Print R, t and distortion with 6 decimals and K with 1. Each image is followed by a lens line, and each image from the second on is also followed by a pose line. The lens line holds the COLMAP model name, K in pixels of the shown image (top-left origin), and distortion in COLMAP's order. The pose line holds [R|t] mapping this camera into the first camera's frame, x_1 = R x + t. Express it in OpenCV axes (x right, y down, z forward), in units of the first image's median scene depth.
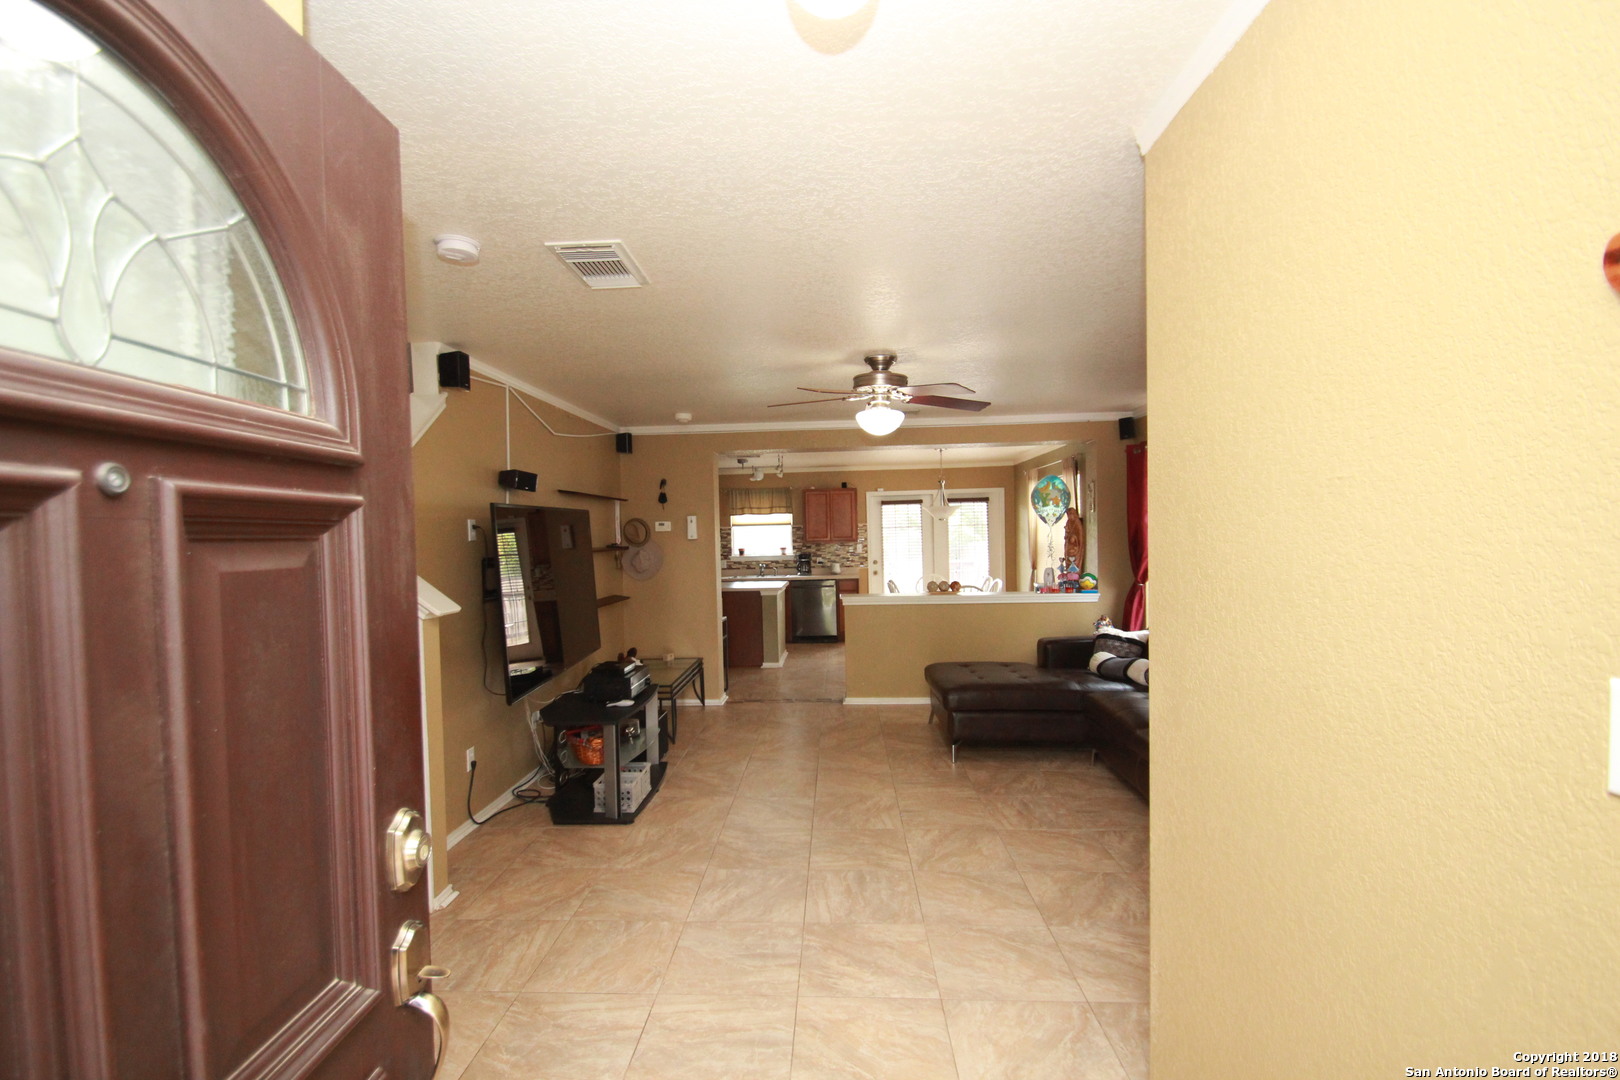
lens RADIAL K [[745.2, 0, 804.1], [0, 745.2, 542.5], [0, 0, 1]] dist [0.000911, -0.001516]
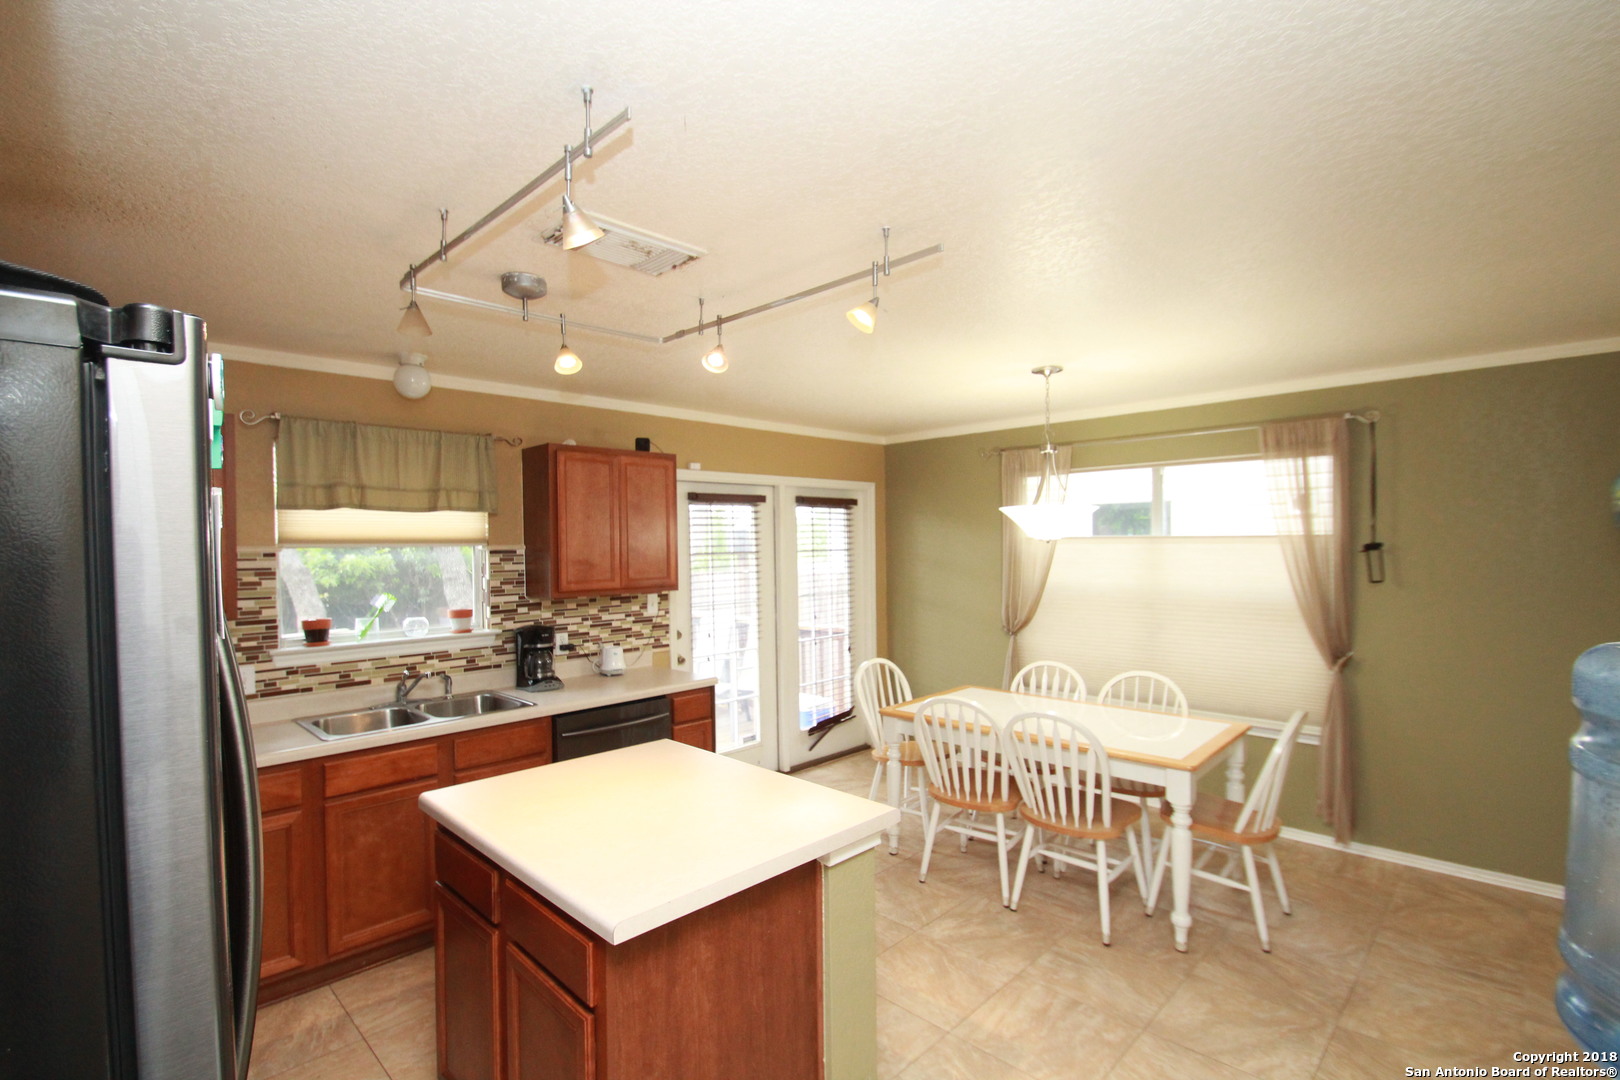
lens RADIAL K [[745.2, 0, 796.6], [0, 745.2, 550.5], [0, 0, 1]] dist [0.000911, -0.001516]
pose [[0.690006, 0.011088, 0.723719, -0.168692], [0.013126, 0.999527, -0.027829, -0.009301], [-0.723685, 0.028702, 0.689534, 0.657752]]
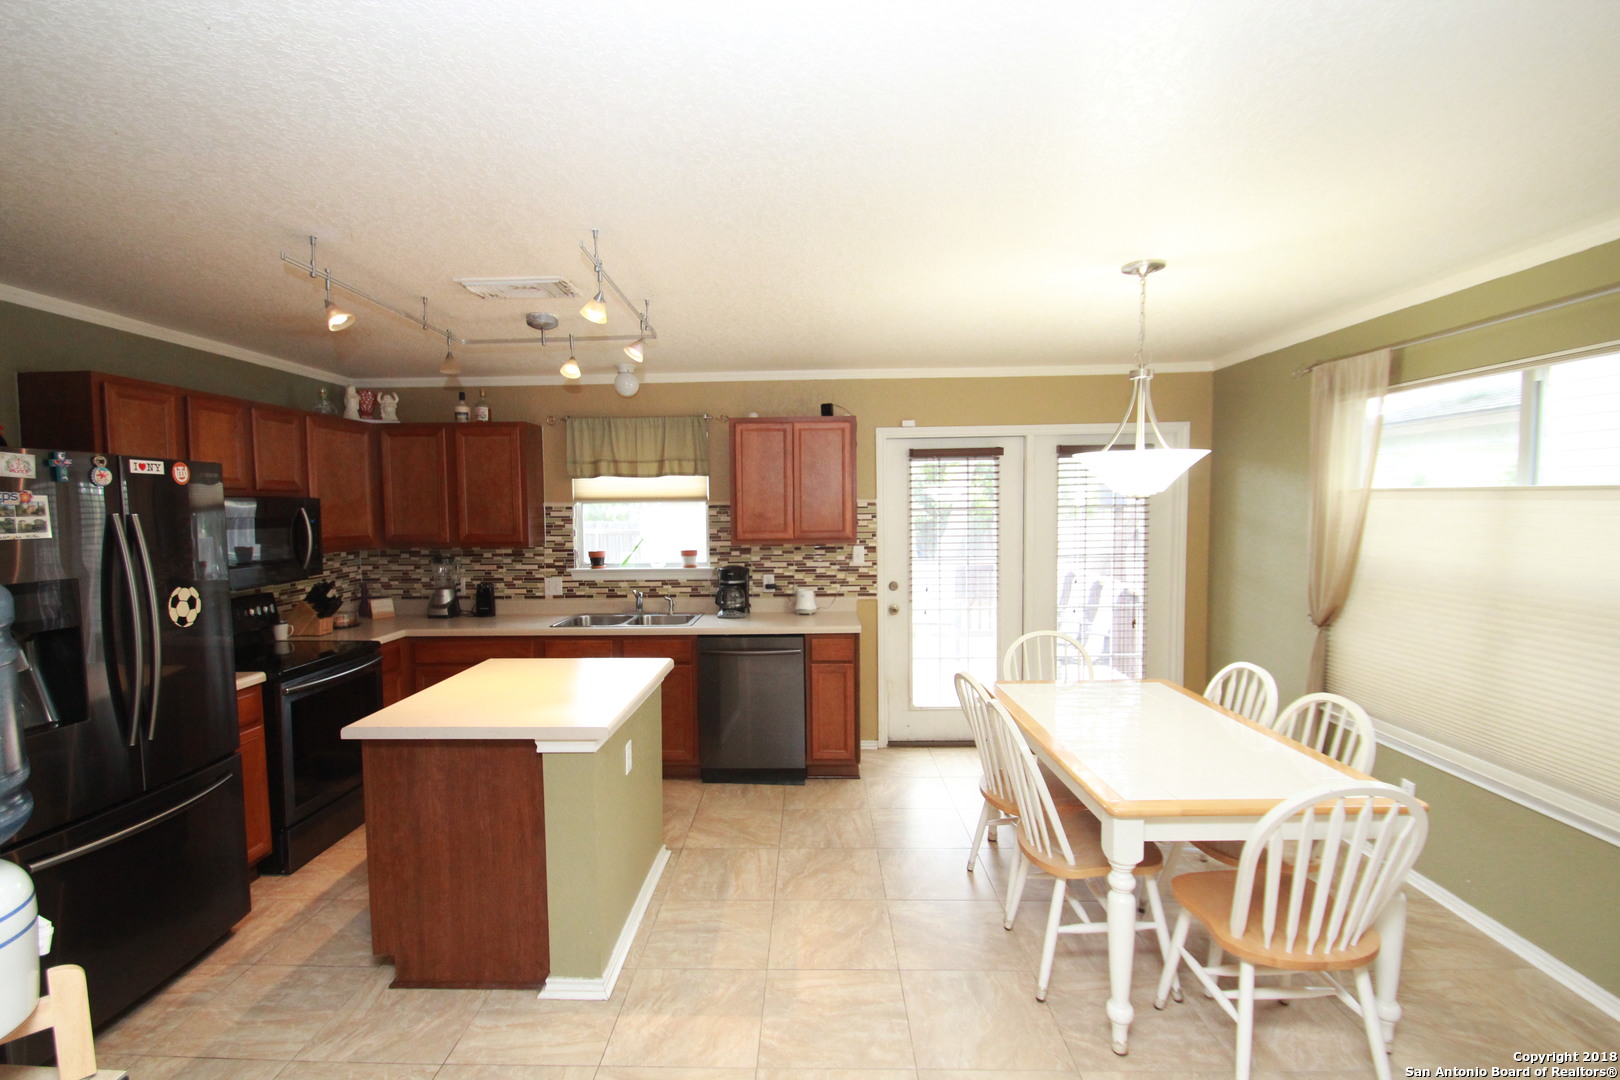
lens RADIAL K [[745.2, 0, 796.4], [0, 745.2, 549.1], [0, 0, 1]] dist [0.000911, -0.001516]
pose [[0.999889, 0.013555, 0.006174, 0.033964], [-0.013753, 0.999356, 0.033132, -0.010185], [-0.005721, -0.033213, 0.999432, 0.553032]]
